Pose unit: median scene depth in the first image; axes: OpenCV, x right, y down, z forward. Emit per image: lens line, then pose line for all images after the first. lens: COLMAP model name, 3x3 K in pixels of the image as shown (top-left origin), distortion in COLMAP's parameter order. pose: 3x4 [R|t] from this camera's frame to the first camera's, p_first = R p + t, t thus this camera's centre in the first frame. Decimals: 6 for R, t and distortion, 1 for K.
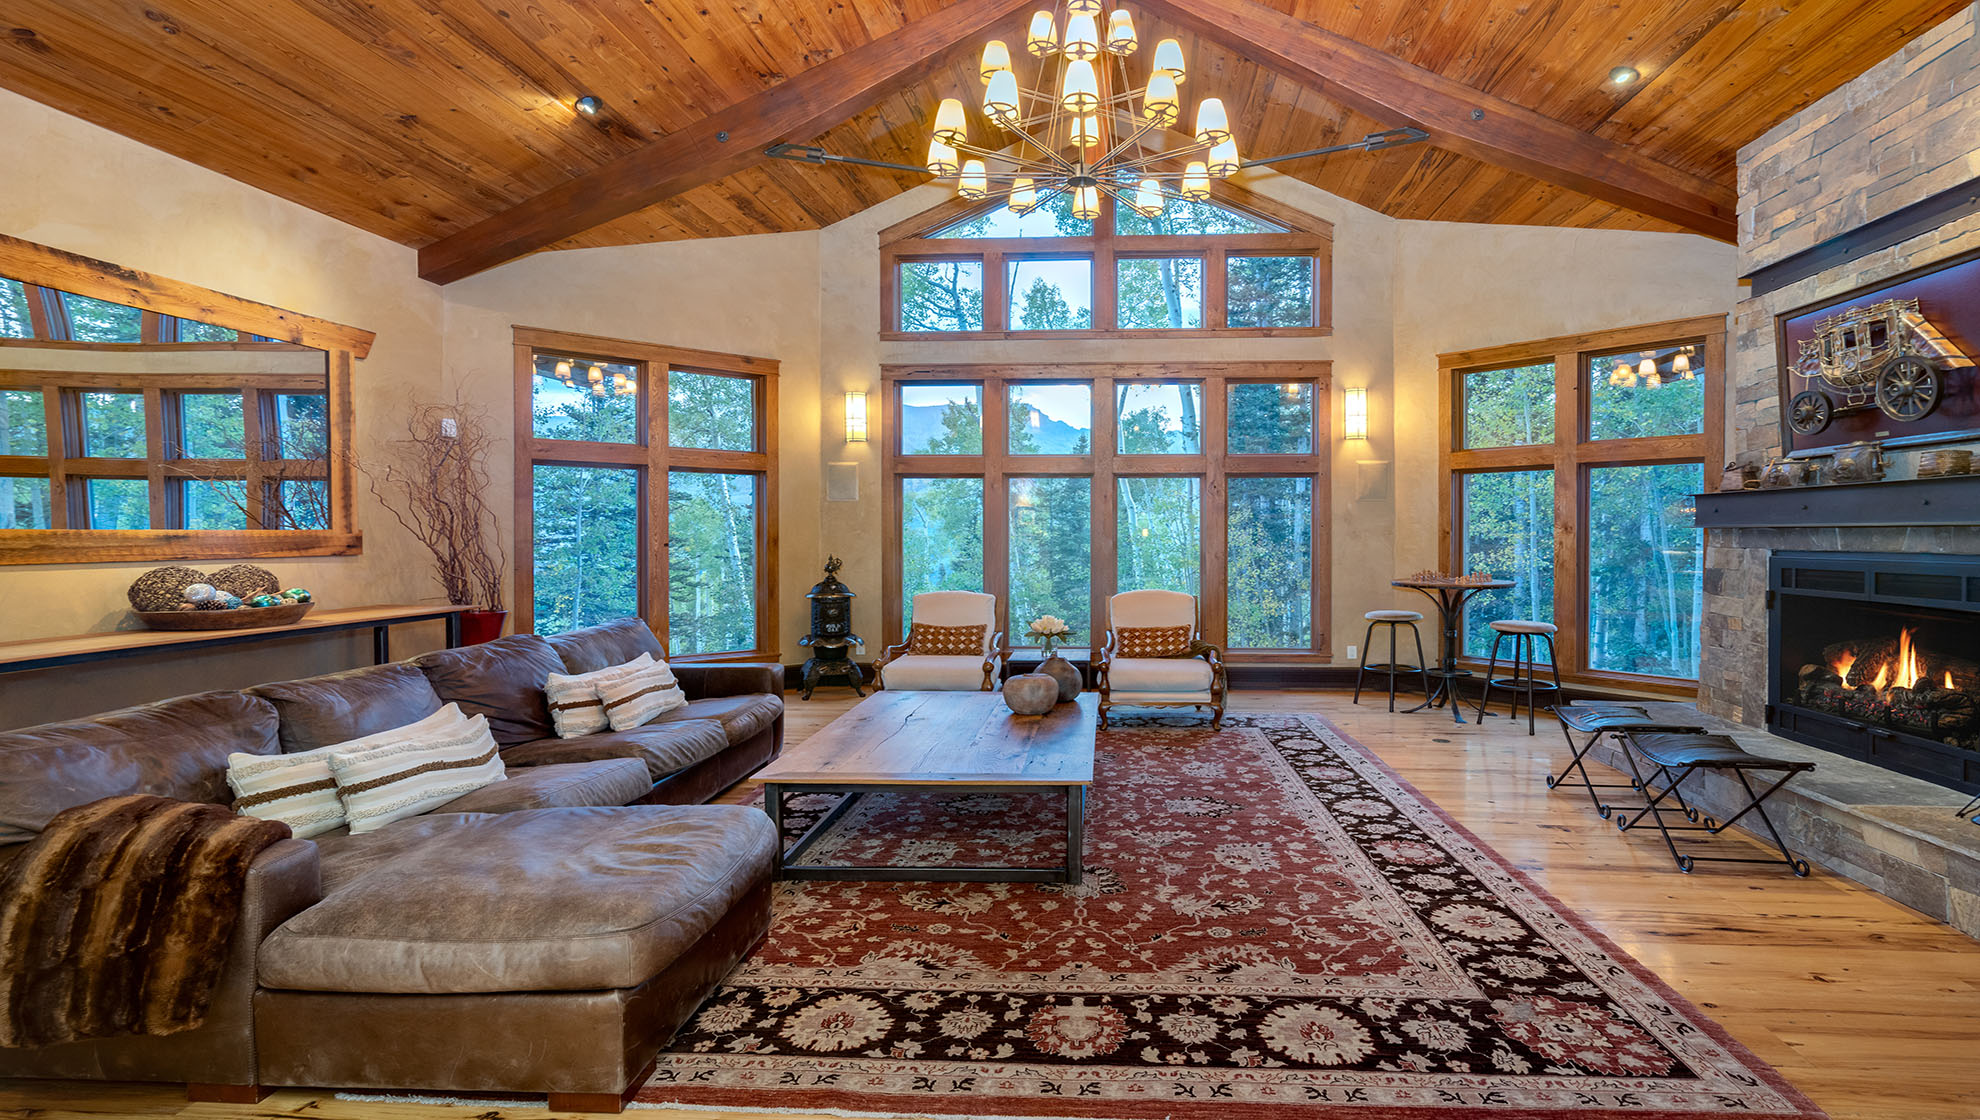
lens RADIAL K [[890.8, 0, 1060.2], [0, 890.8, 505.2], [0, 0, 1]] dist [0.000317, 0.000353]
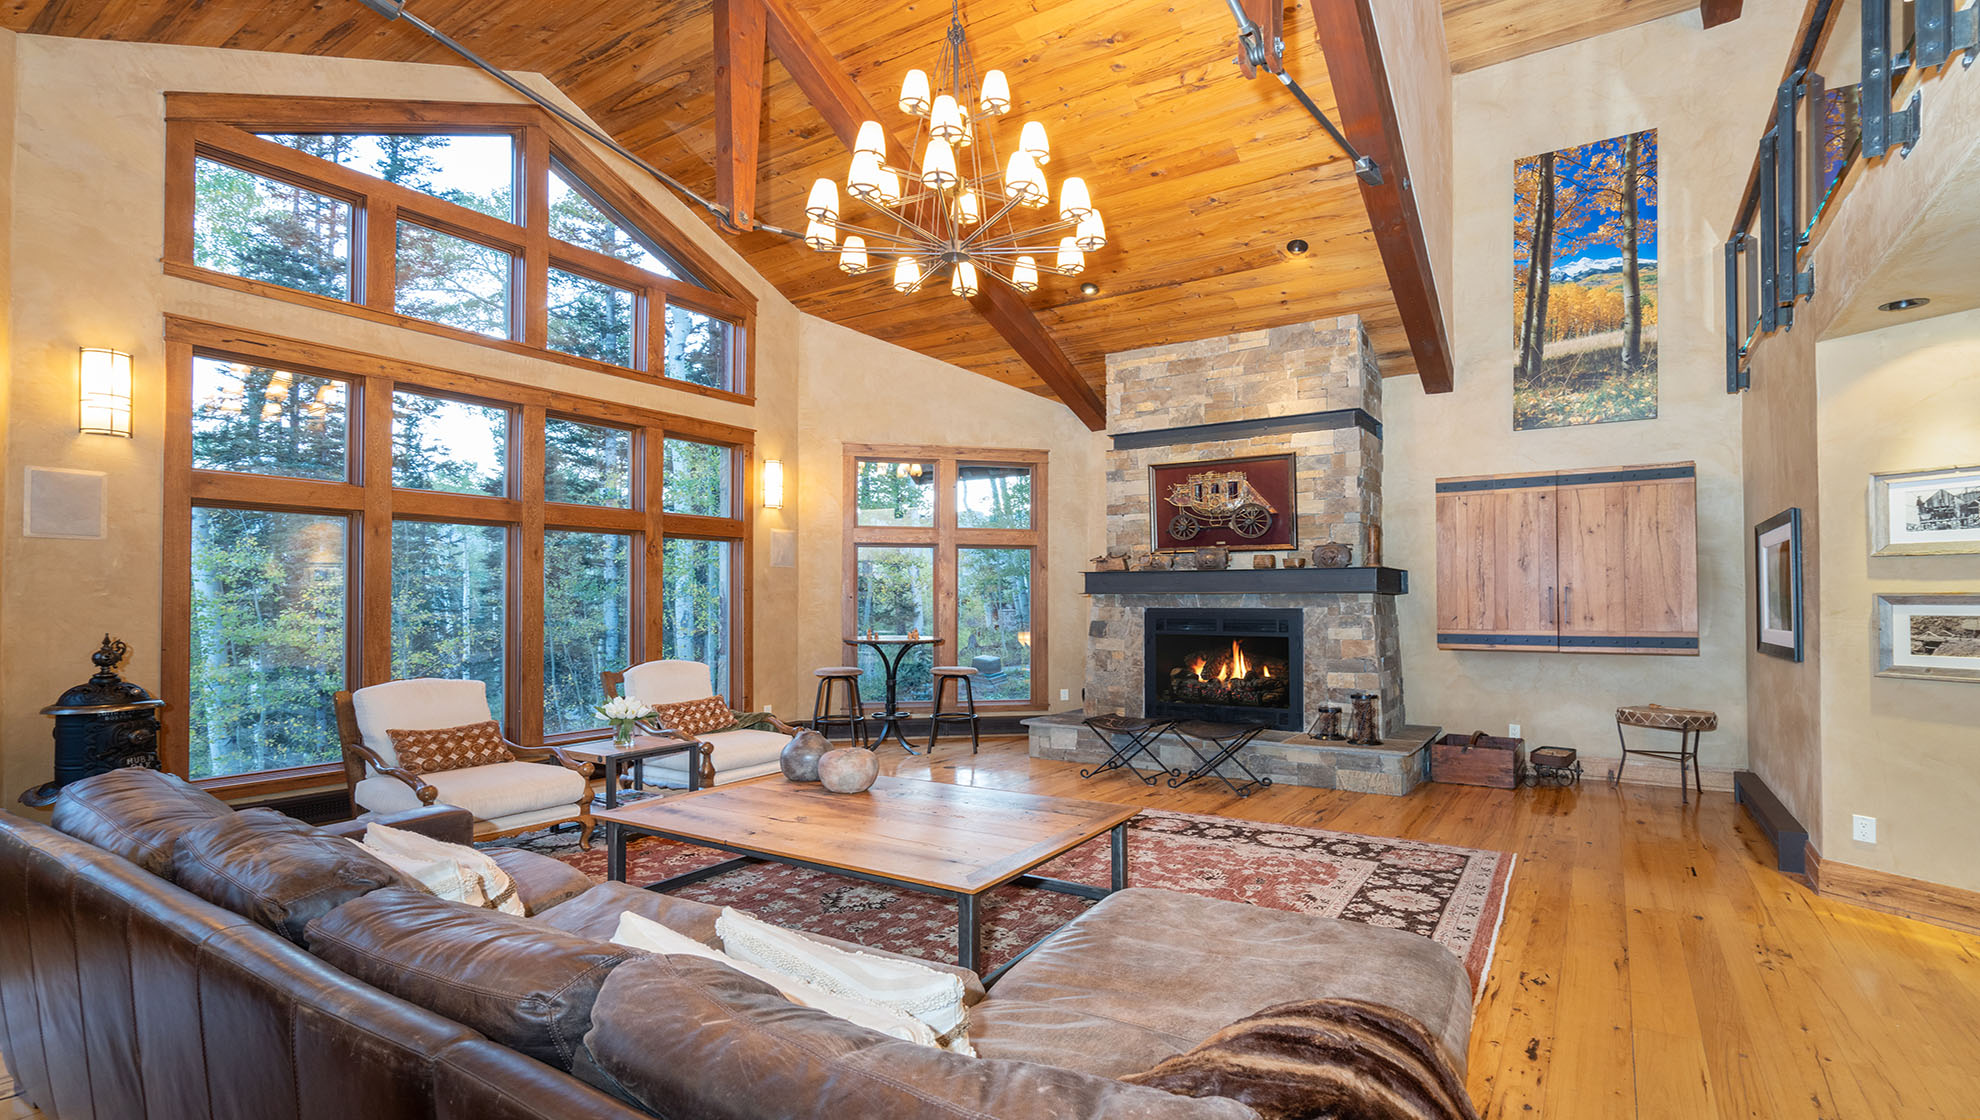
lens RADIAL K [[909.3, 0, 984.3], [0, 909.3, 553.2], [0, 0, 1]] dist [0.000101, 0.000205]
pose [[0.507867, 0.046160, 0.860198, -1.340400], [-0.027707, 0.998922, -0.037246, 0.033776], [-0.860990, -0.004917, 0.508599, 0.695209]]
